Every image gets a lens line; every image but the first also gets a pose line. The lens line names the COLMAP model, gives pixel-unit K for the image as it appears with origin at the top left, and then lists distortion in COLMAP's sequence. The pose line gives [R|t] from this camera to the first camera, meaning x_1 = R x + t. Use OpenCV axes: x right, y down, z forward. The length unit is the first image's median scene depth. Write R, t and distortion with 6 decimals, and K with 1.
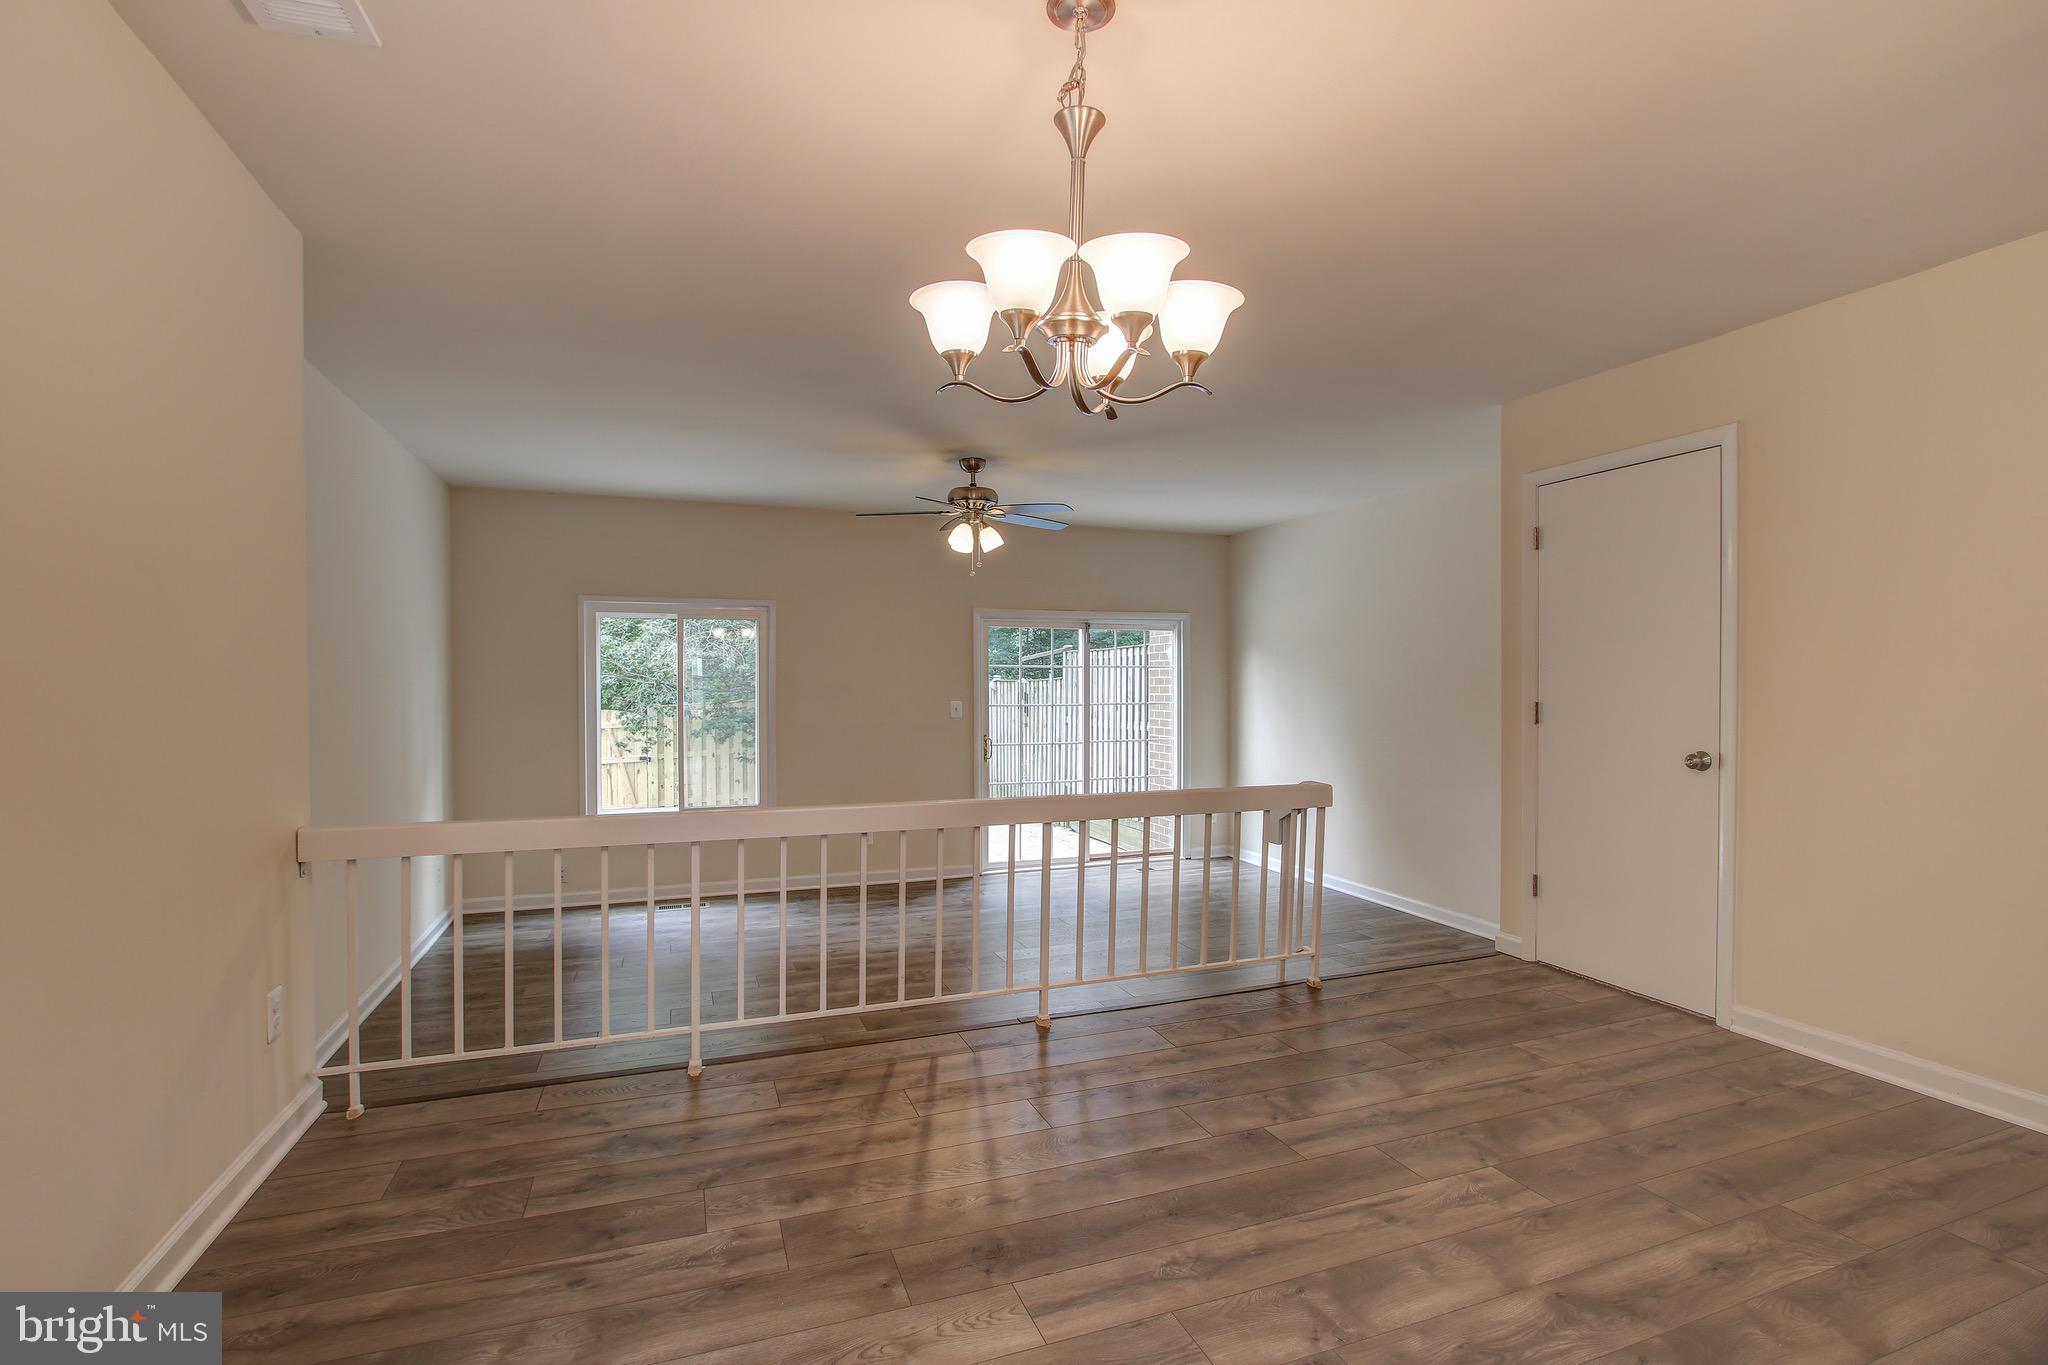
lens RADIAL K [[939.7, 0, 1031.9], [0, 939.7, 691.2], [0, 0, 1]] dist [-0.025859, 0.007061]
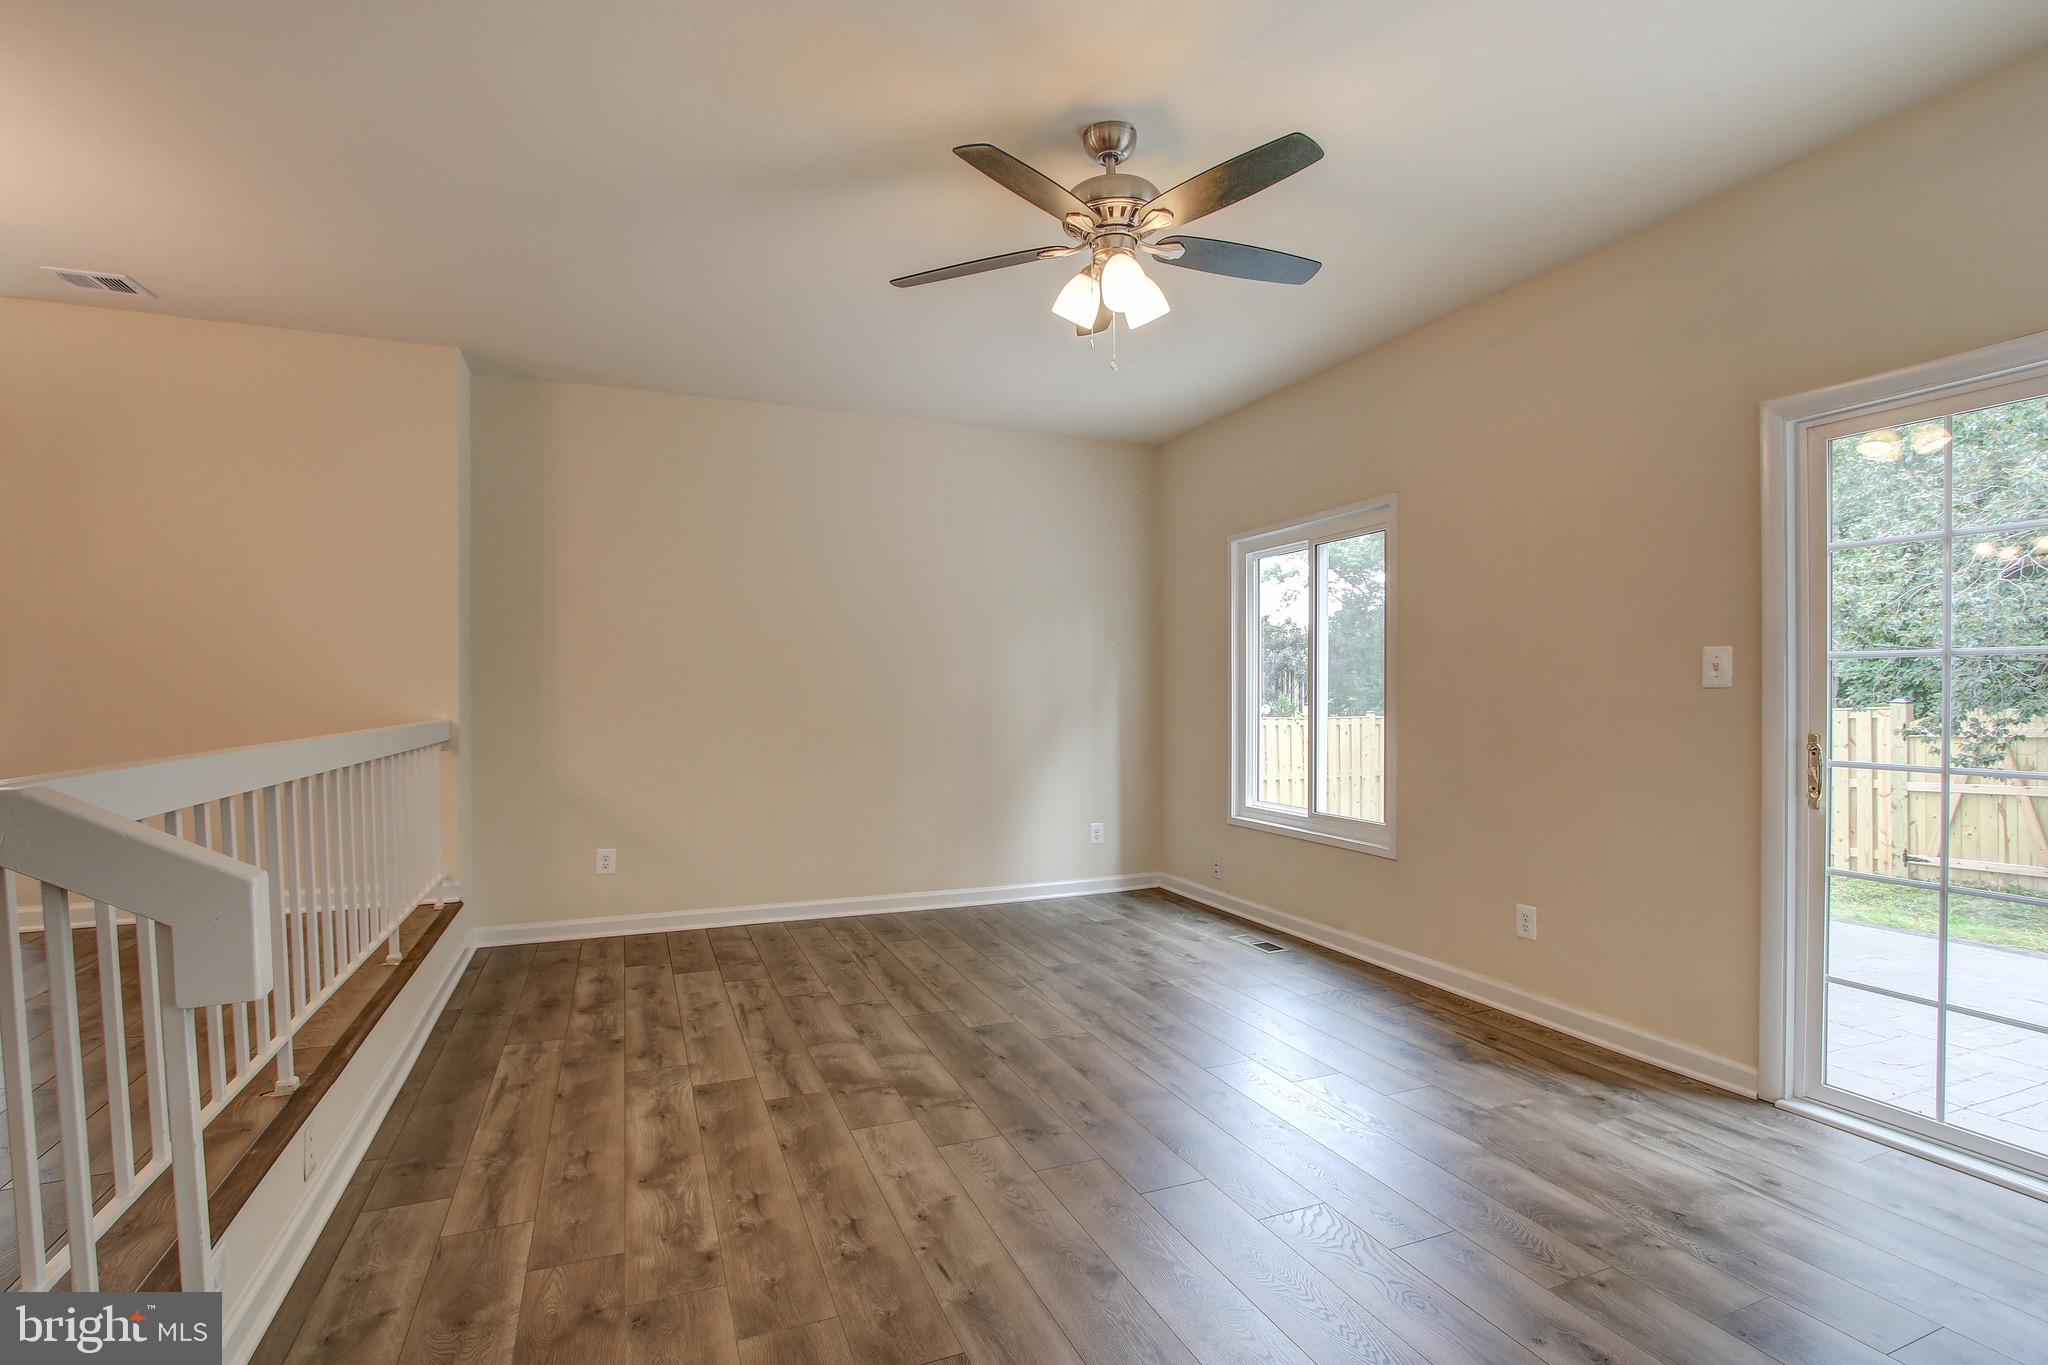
lens RADIAL K [[969.6, 0, 1033.1], [0, 969.6, 701.2], [0, 0, 1]] dist [-0.017072, 0.000614]
pose [[0.033242, 0.006806, -0.999424, 0.825199], [-0.008356, 0.999944, 0.006531, 0.086096], [0.999412, 0.008134, 0.033297, 1.785090]]
